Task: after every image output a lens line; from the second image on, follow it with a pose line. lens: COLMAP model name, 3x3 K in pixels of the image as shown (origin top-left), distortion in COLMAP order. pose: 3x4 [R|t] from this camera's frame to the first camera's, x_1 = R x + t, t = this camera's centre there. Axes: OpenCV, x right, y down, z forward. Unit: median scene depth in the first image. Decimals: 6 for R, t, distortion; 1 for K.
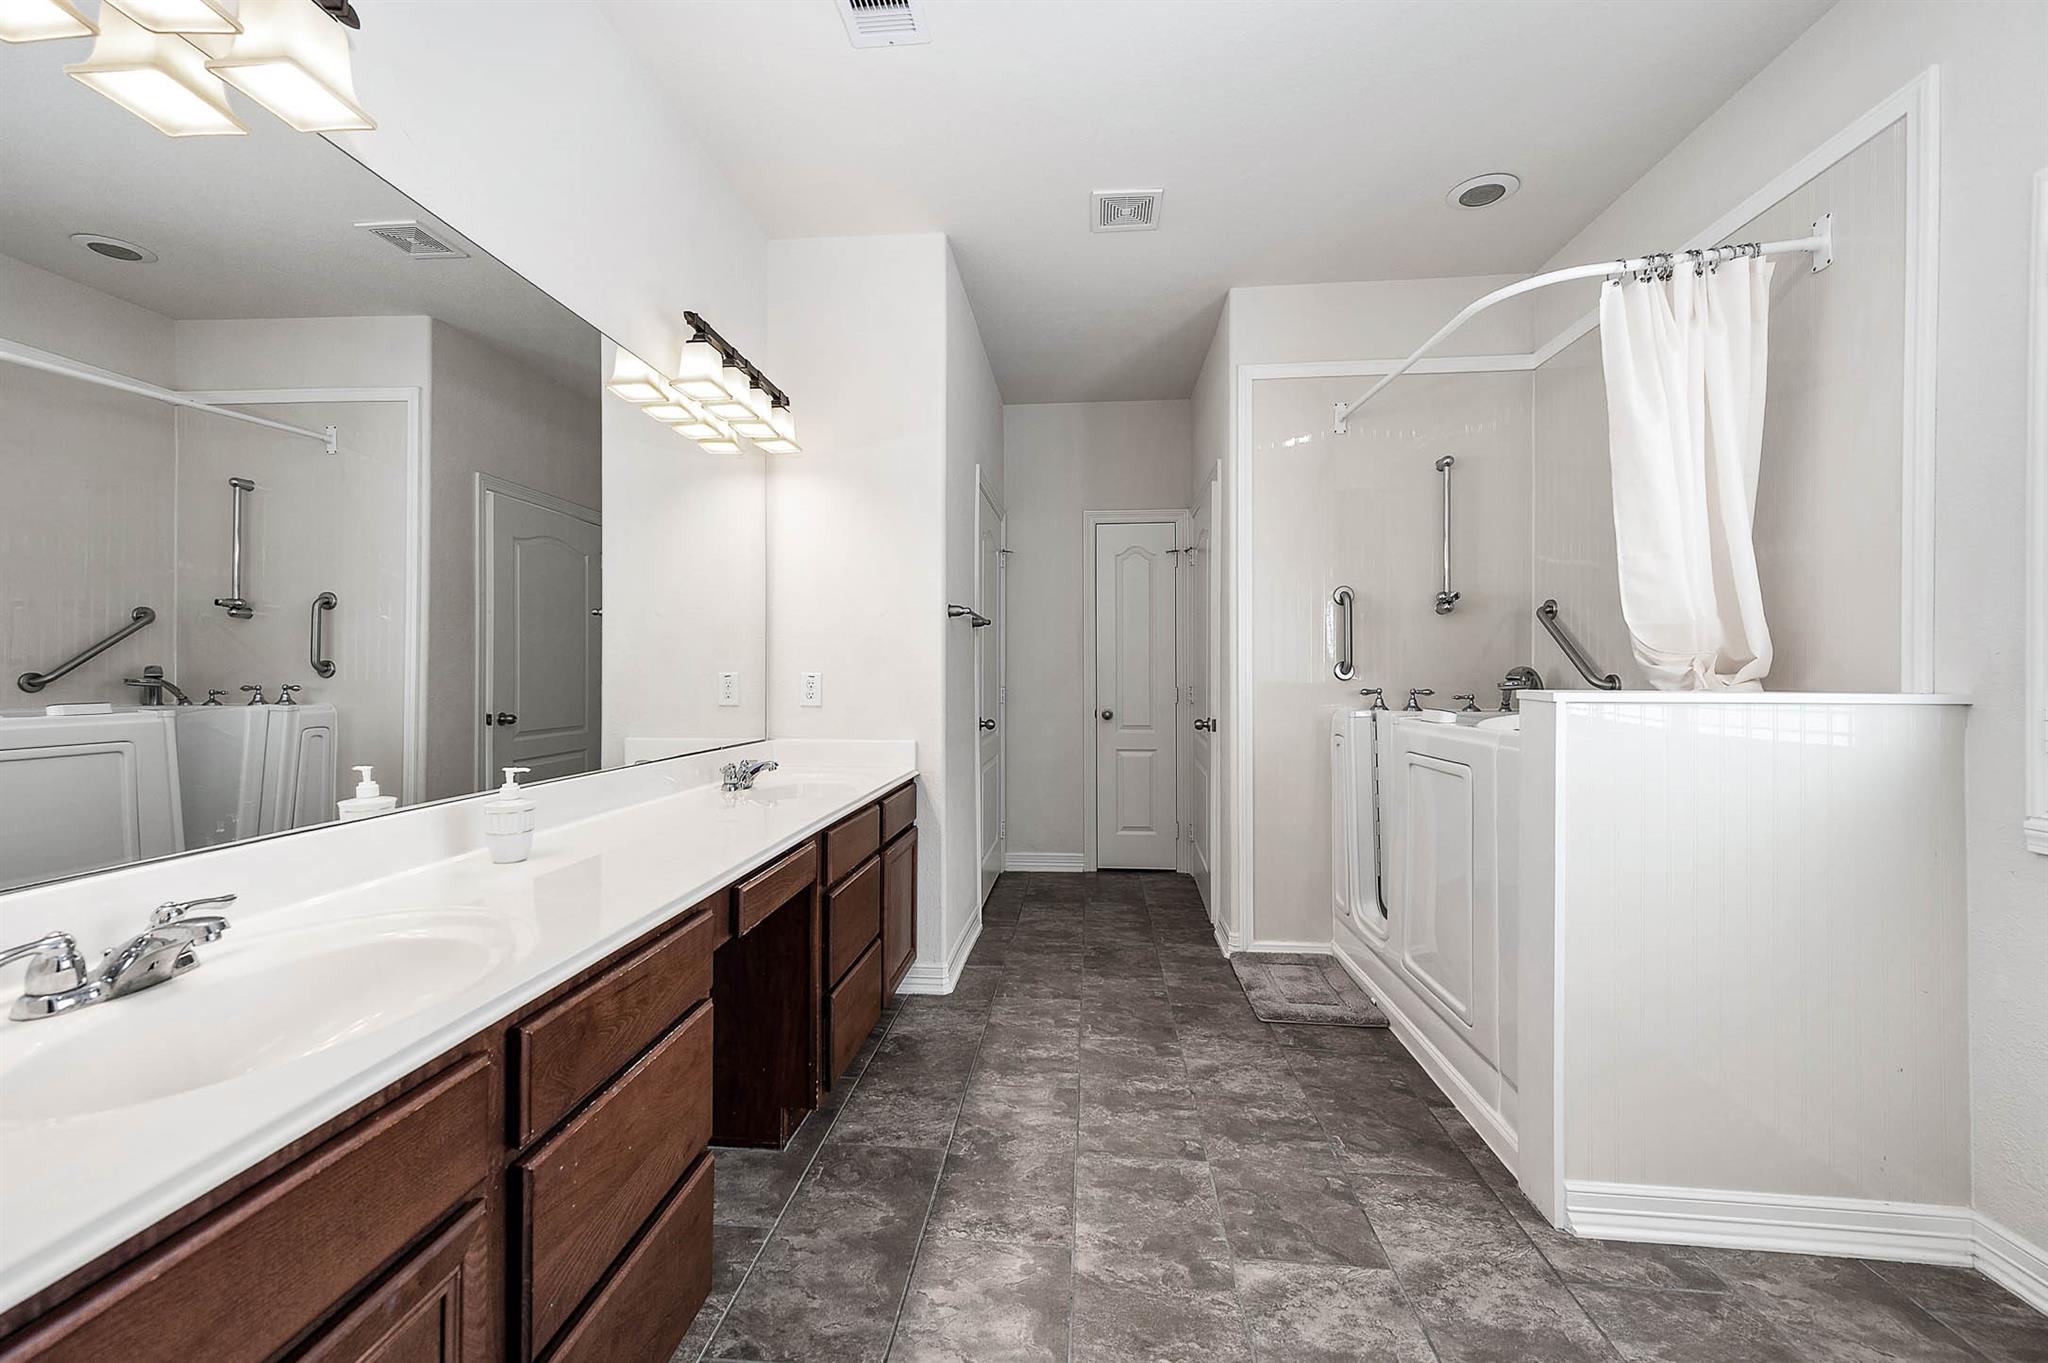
lens RADIAL K [[800.2, 0, 1025.9], [0, 800.2, 672.8], [0, 0, 1]] dist [0.012390, 0.000499]
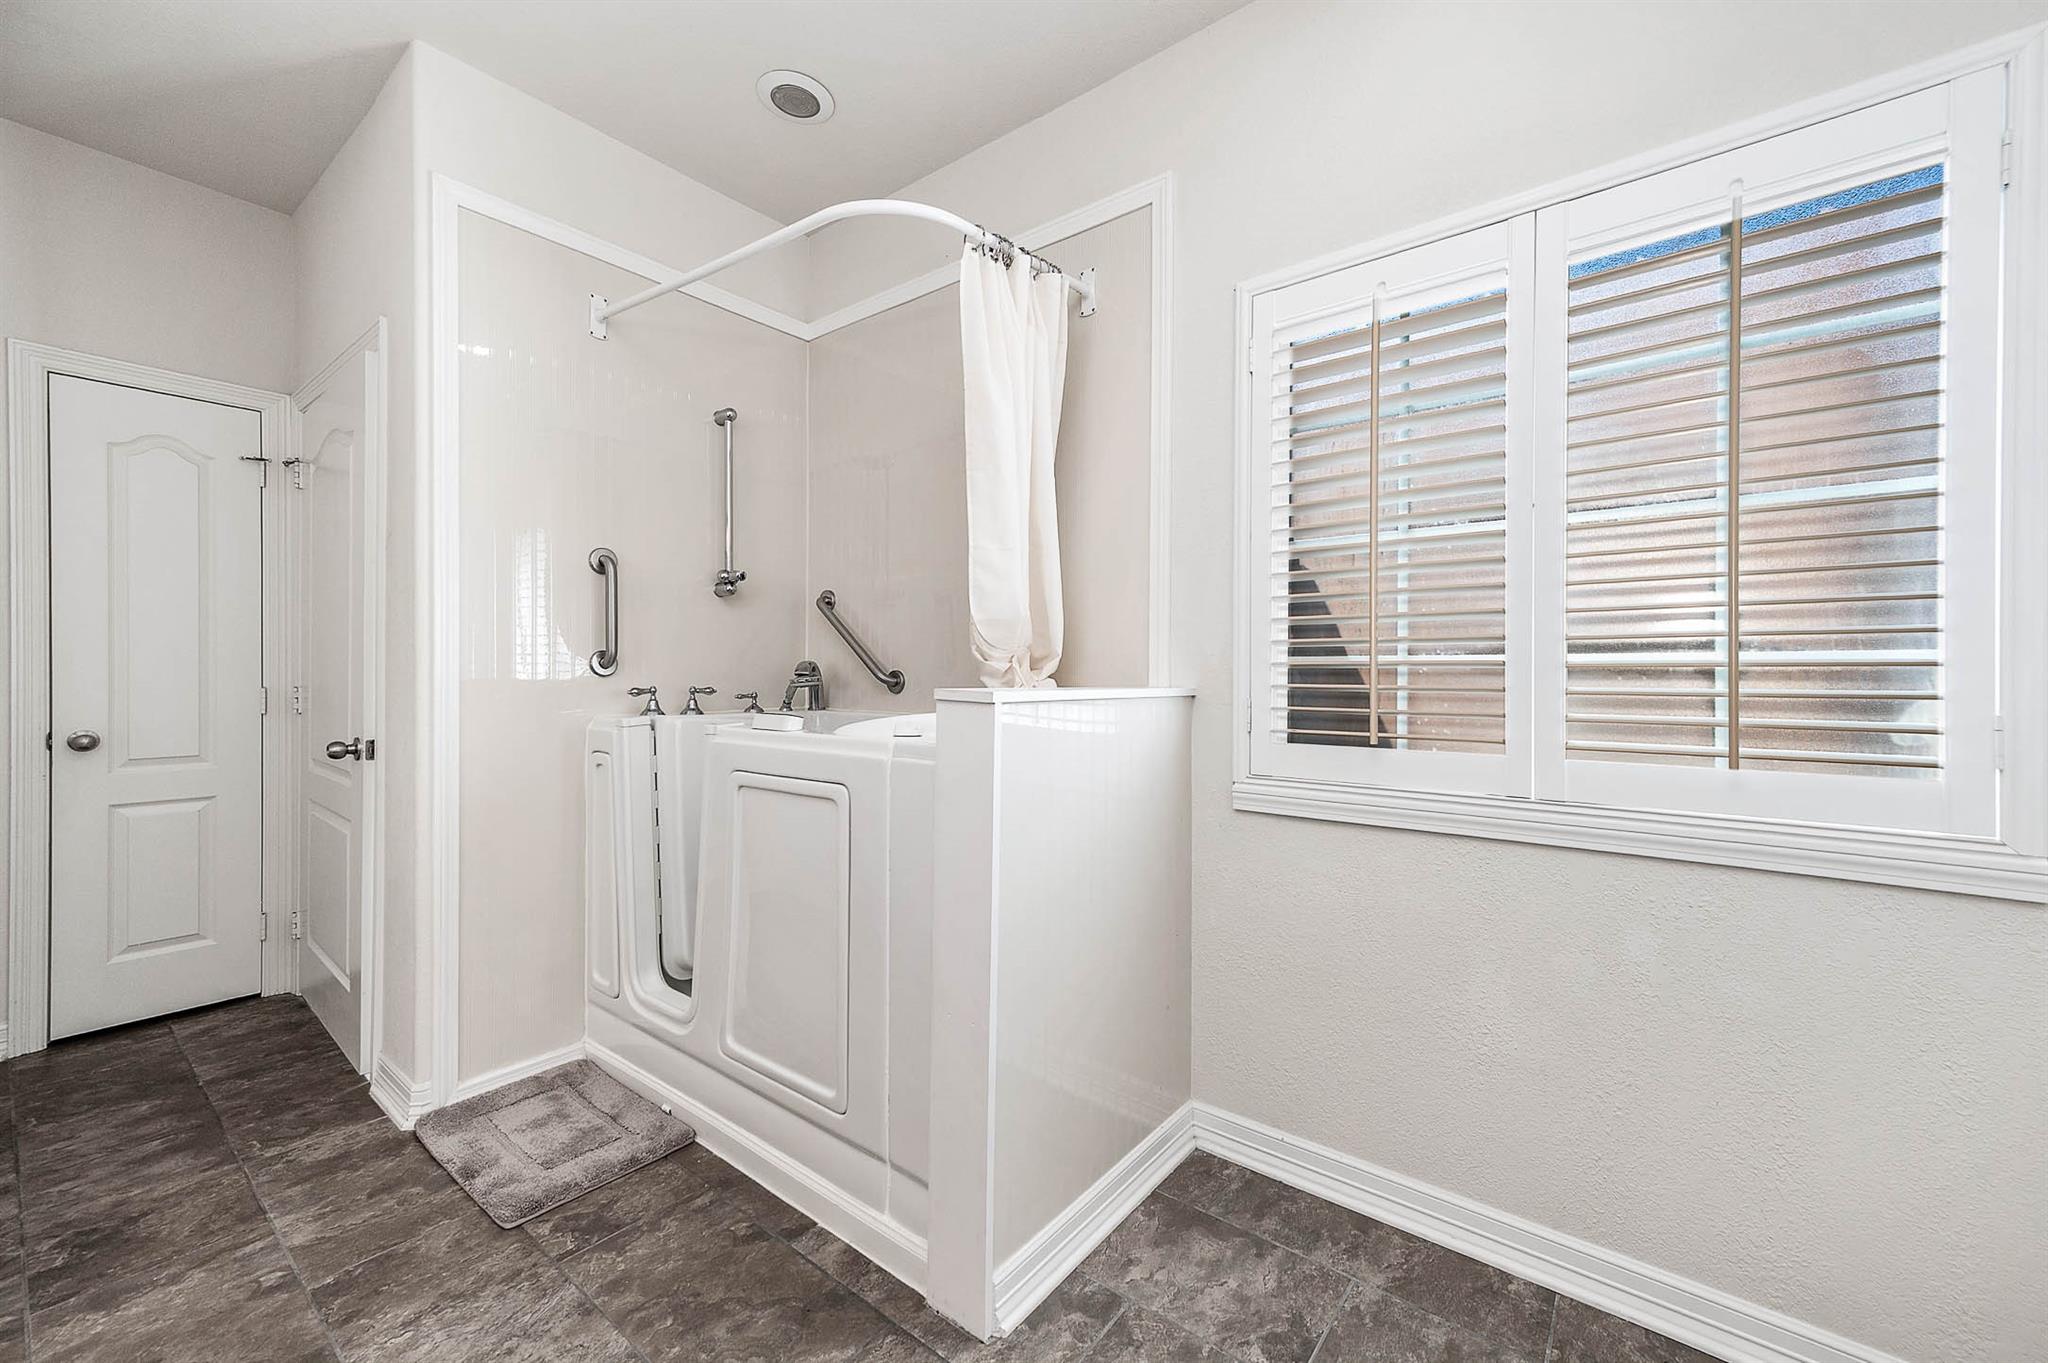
lens RADIAL K [[800.2, 0, 1011.5], [0, 800.2, 673.9], [0, 0, 1]] dist [0.012390, 0.000499]
pose [[0.553869, 0.001243, 0.832603, -0.009724], [-0.007332, 0.999967, 0.003385, 0.002187], [-0.832572, -0.007980, 0.553860, 0.321308]]
